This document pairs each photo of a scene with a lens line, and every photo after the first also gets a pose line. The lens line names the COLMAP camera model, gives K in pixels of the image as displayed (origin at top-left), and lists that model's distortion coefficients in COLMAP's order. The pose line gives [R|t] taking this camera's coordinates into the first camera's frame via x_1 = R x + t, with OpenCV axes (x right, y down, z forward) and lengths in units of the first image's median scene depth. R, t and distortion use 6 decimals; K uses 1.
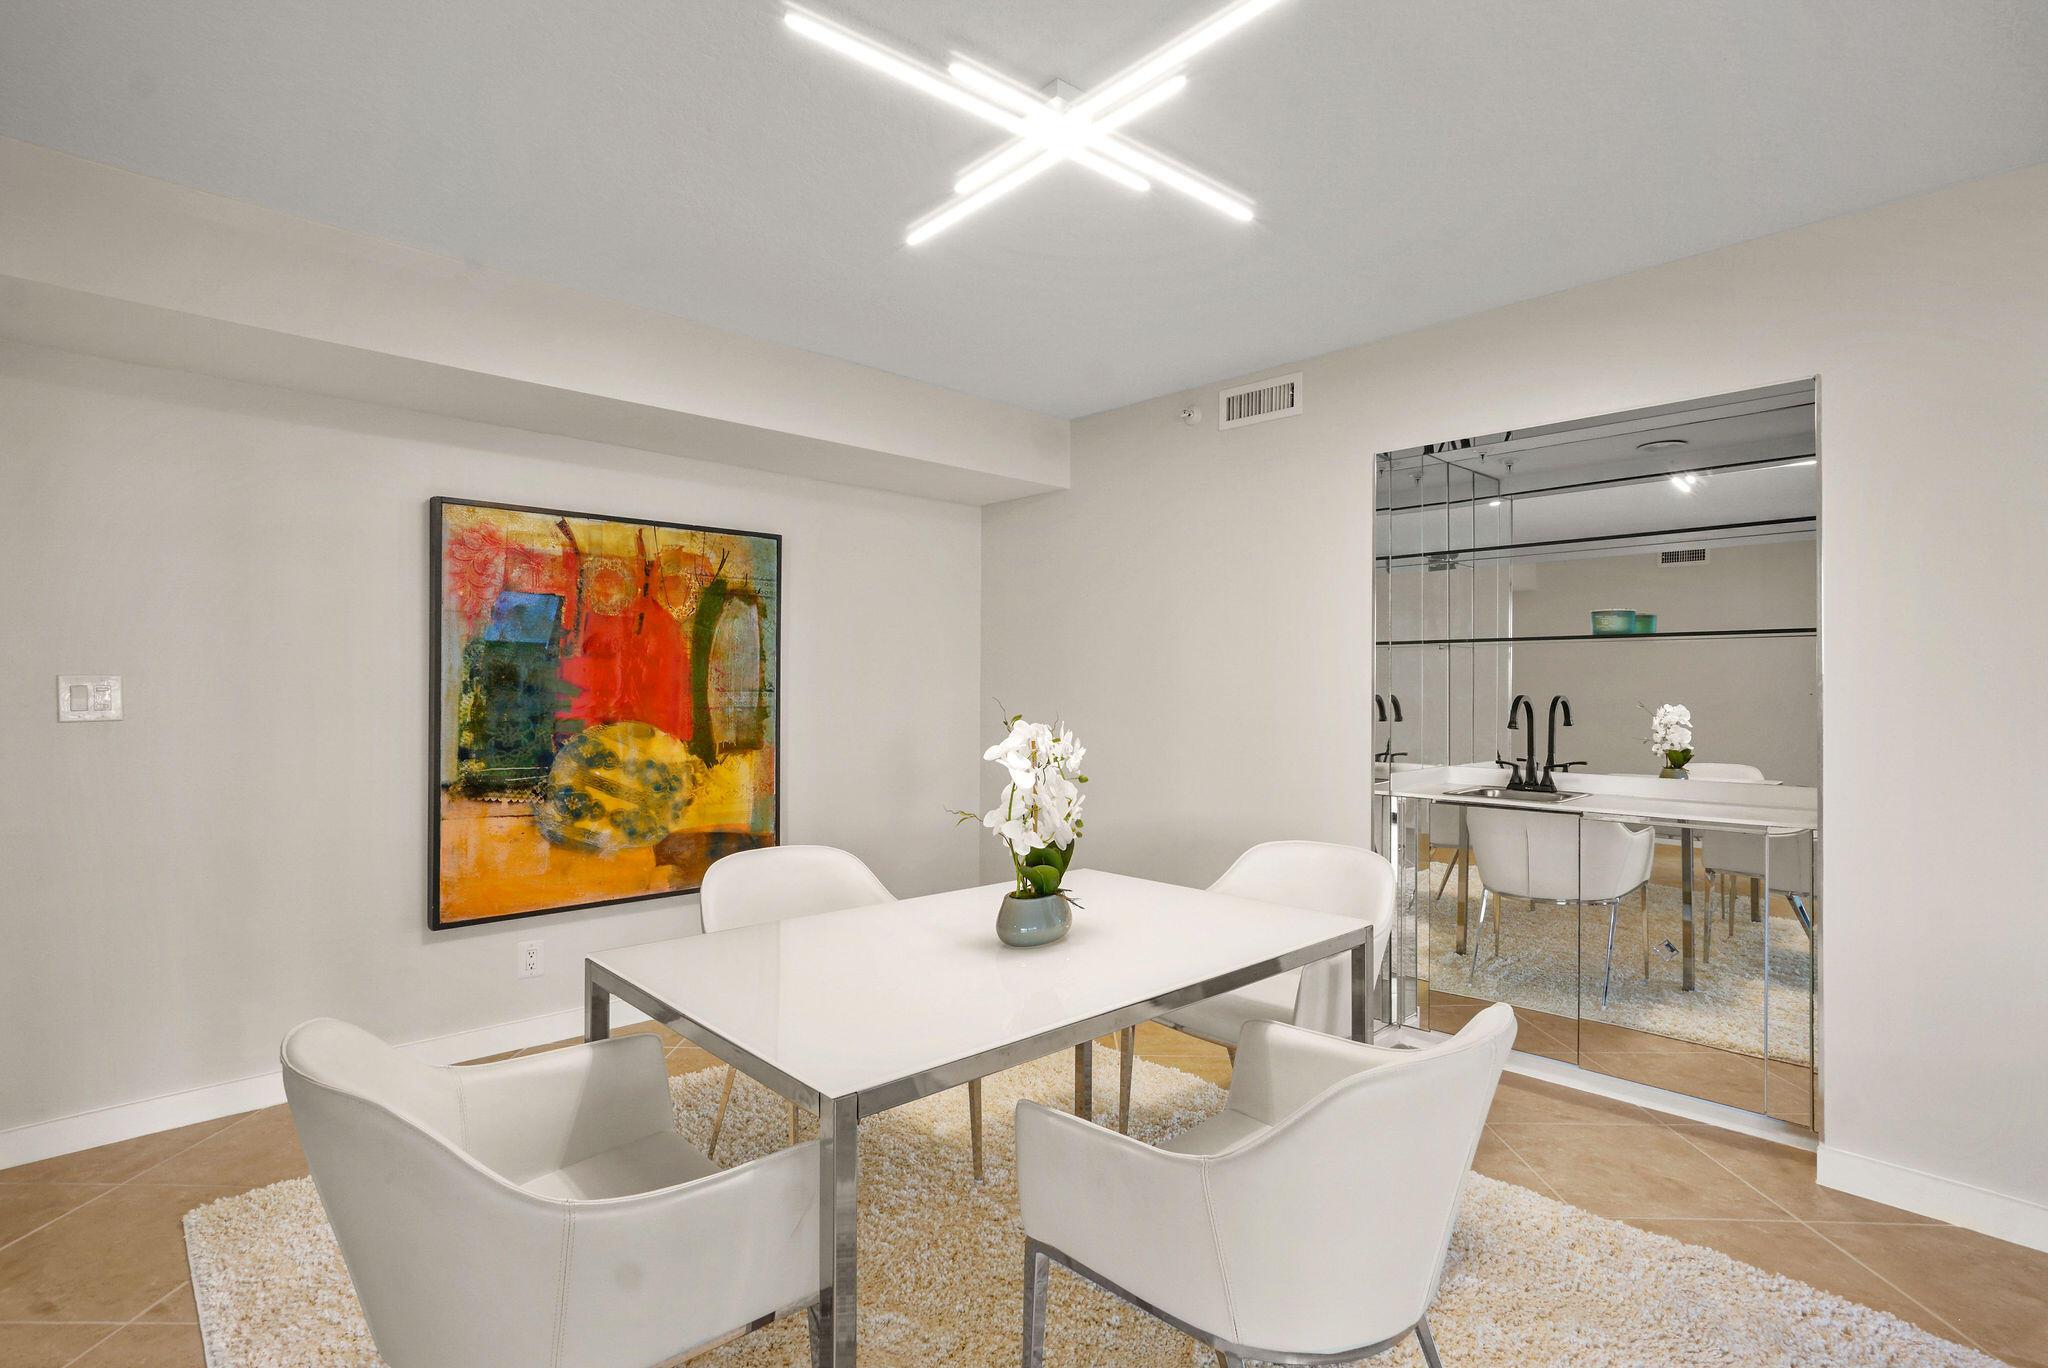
lens RADIAL K [[1024.5, 0, 1022.6], [0, 1024.5, 690.1], [0, 0, 1]] dist [-0.014378, 0.002783]
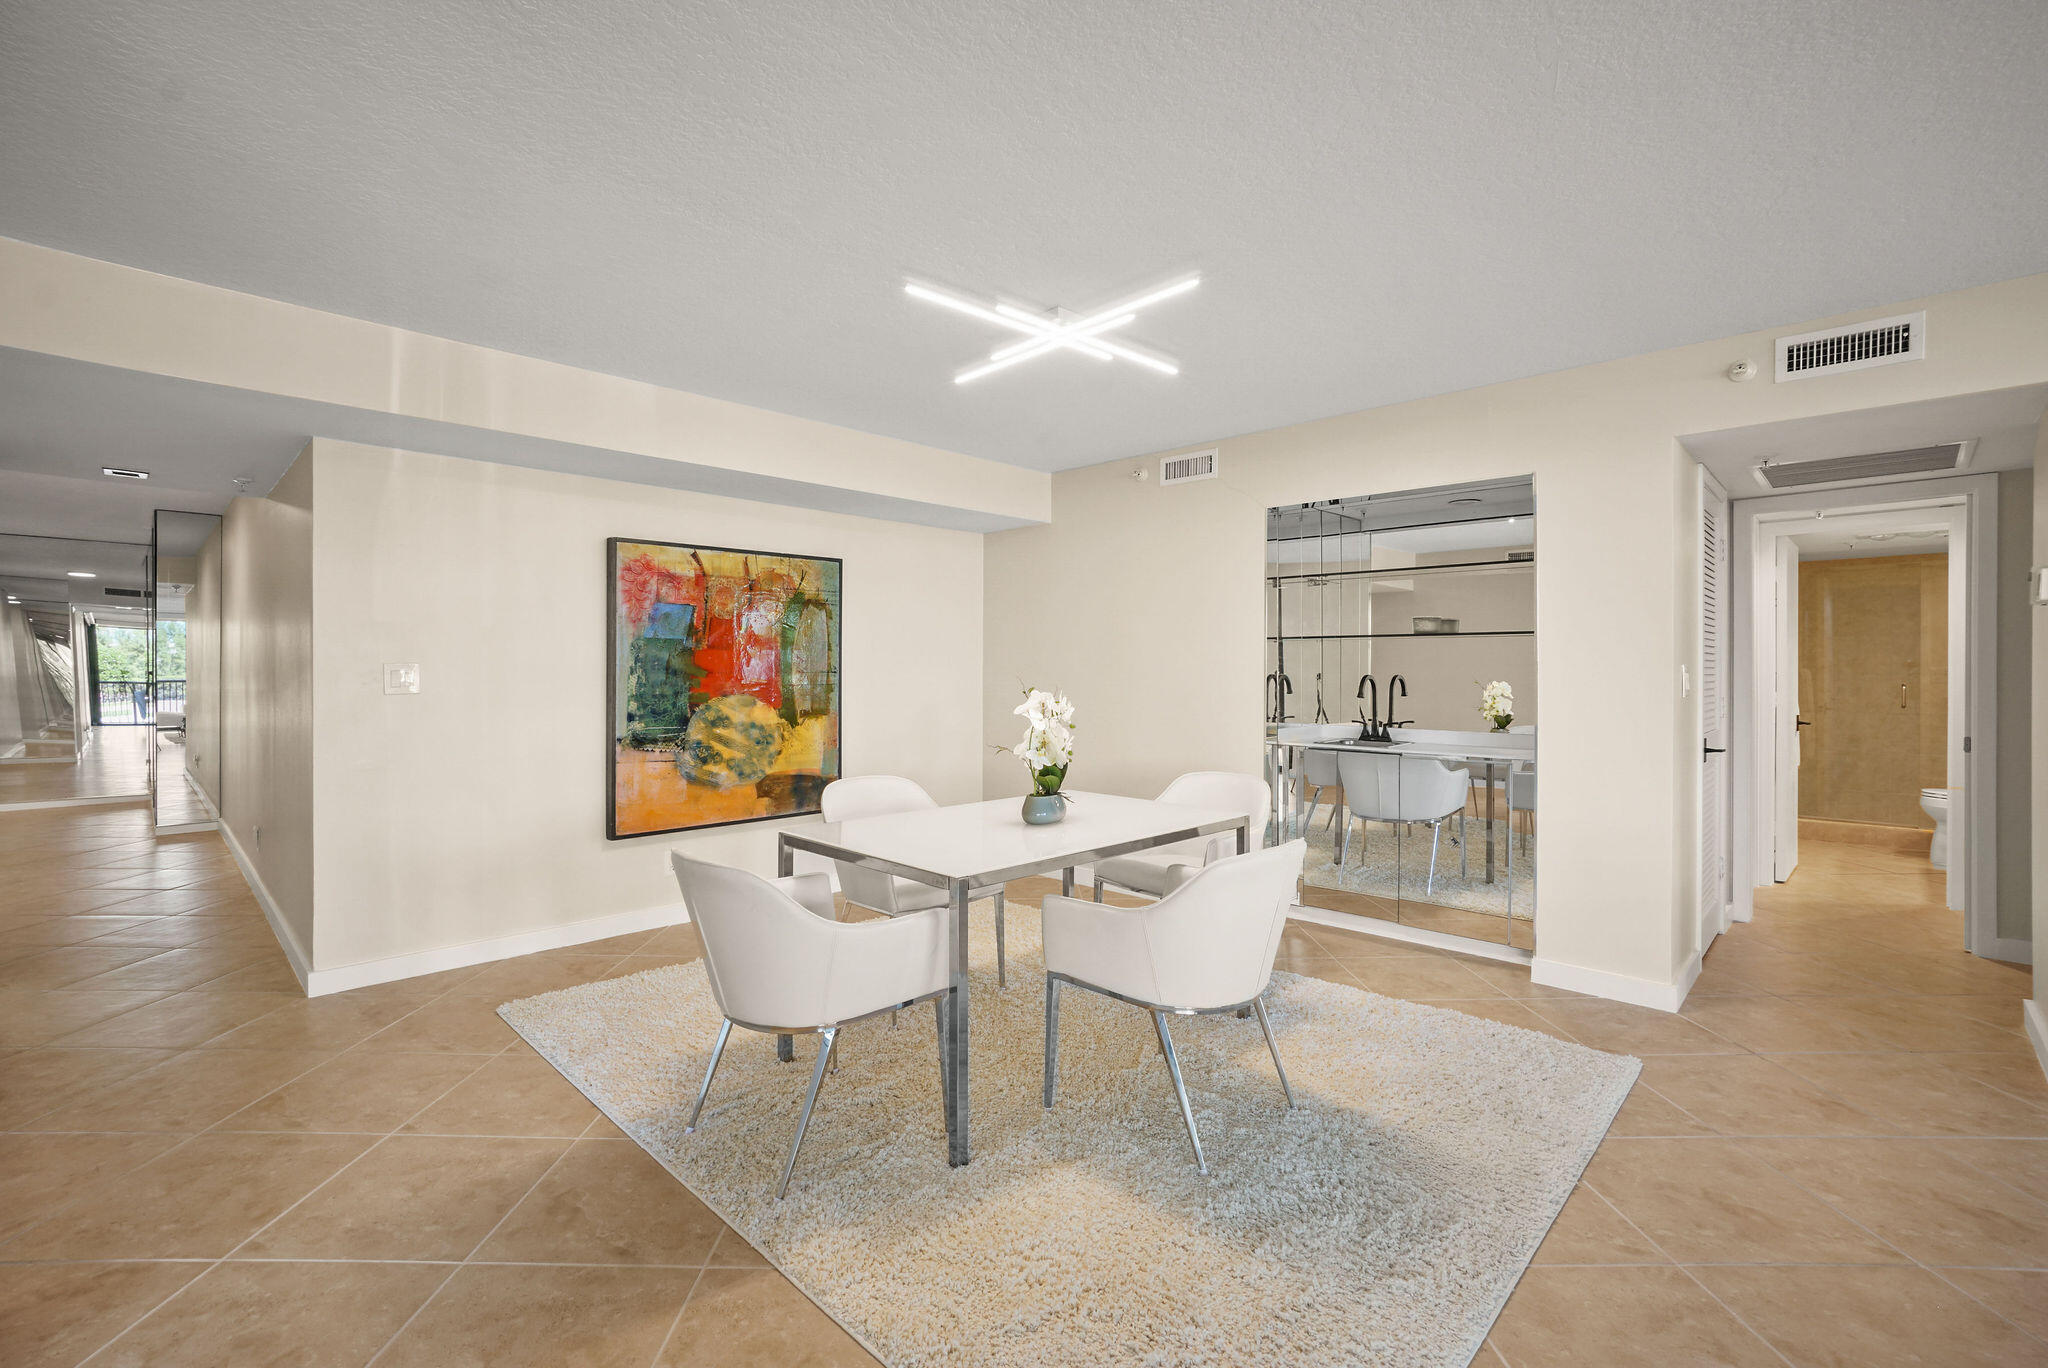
lens RADIAL K [[900.1, 0, 1010.7], [0, 900.1, 679.3], [0, 0, 1]] dist [-0.039310, 0.013456]
pose [[0.999852, -0.002004, 0.017085, -0.037201], [0.001850, 0.999958, 0.009032, -0.000650], [-0.017103, -0.008999, 0.999813, -0.251898]]
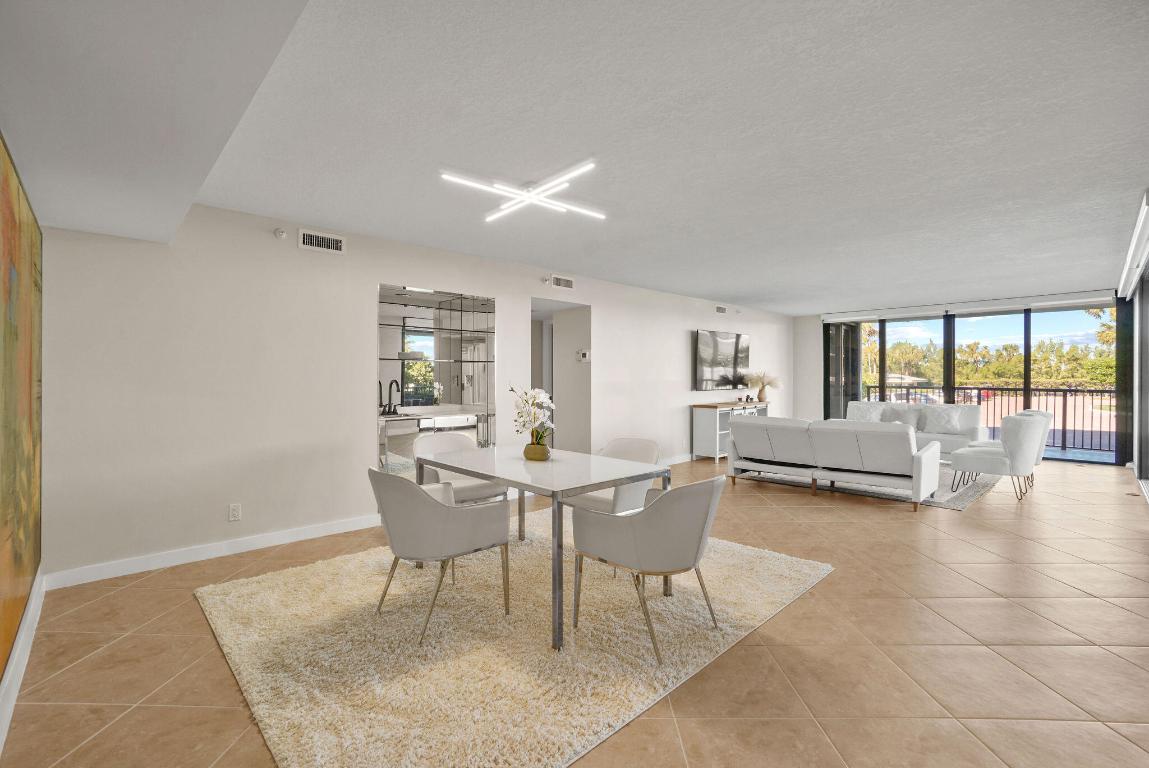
lens RADIAL K [[505.0, 0, 573.4], [0, 505.0, 382.6], [0, 0, 1]] dist [-0.039310, 0.013456]
pose [[0.003427, -0.014789, 0.999885, -0.846130], [0.004639, 0.999880, 0.014773, -0.004905], [-0.999983, 0.004588, 0.003495, 0.505311]]
